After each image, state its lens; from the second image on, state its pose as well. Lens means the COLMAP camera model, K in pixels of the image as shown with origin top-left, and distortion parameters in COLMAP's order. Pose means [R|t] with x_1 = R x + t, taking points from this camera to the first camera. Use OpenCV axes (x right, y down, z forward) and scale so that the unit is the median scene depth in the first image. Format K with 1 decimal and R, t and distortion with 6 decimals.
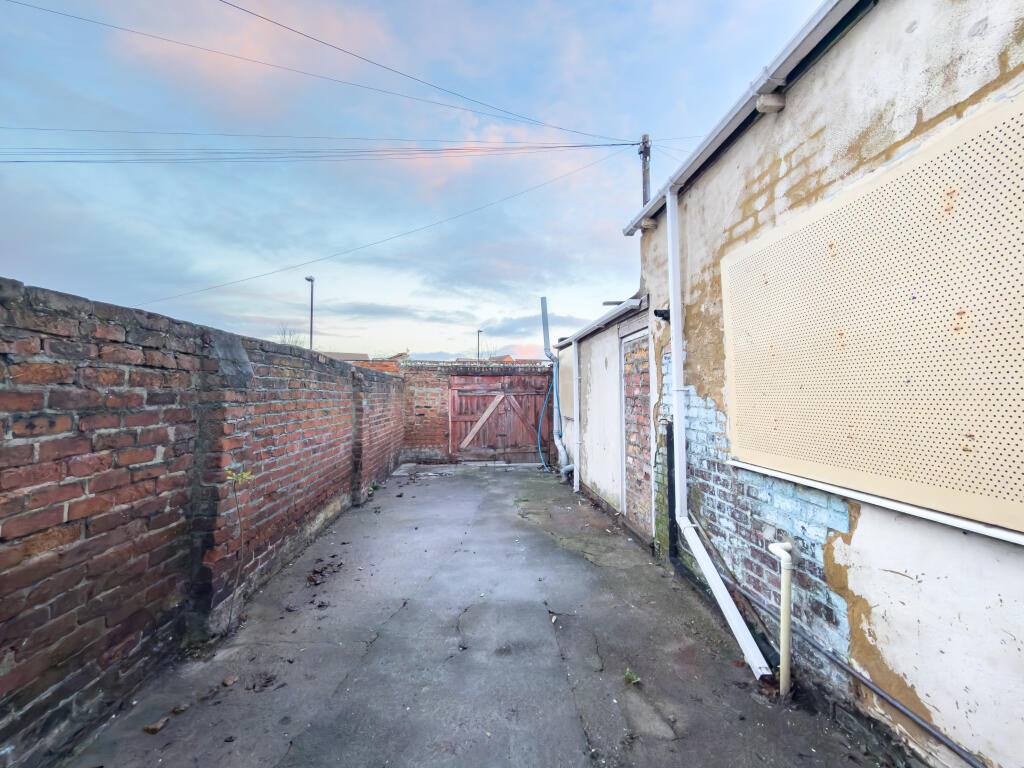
lens RADIAL K [[411.9, 0, 512.2], [0, 411.9, 384.3], [0, 0, 1]] dist [-0.003917, 0.001141]
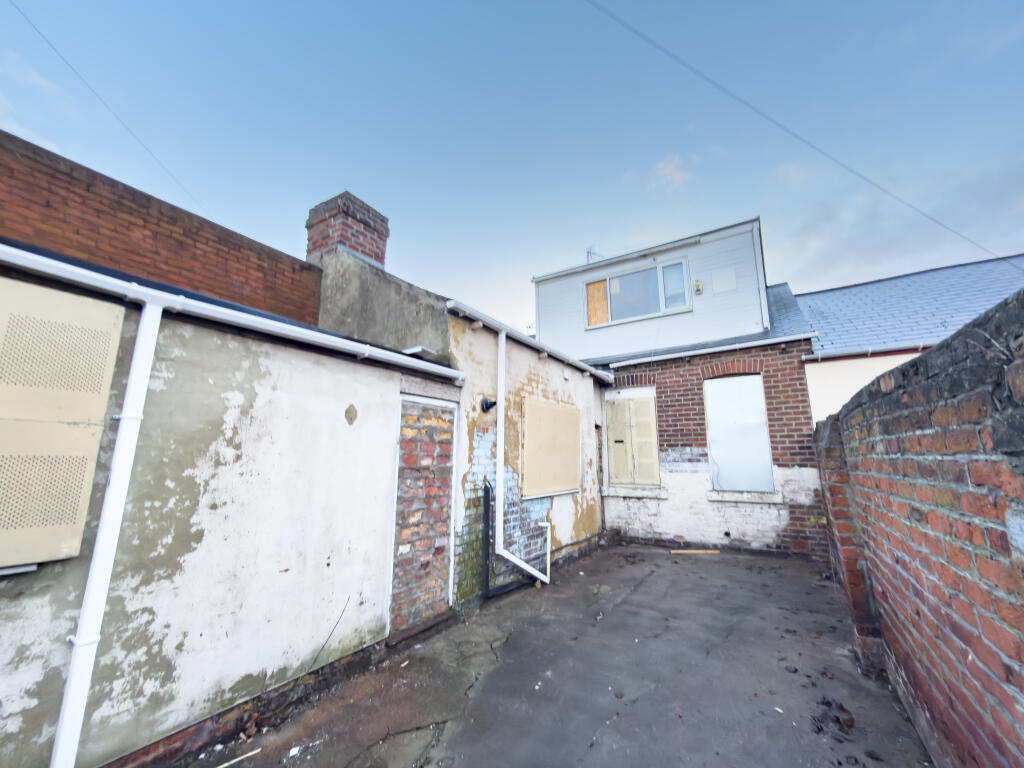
lens RADIAL K [[411.9, 0, 513.7], [0, 411.9, 383.2], [0, 0, 1]] dist [-0.003917, 0.001141]
pose [[-0.797533, 0.117795, 0.591663, -0.616978], [-0.010061, 0.978018, -0.208277, 0.053297], [-0.603191, -0.172061, -0.778817, 2.432966]]
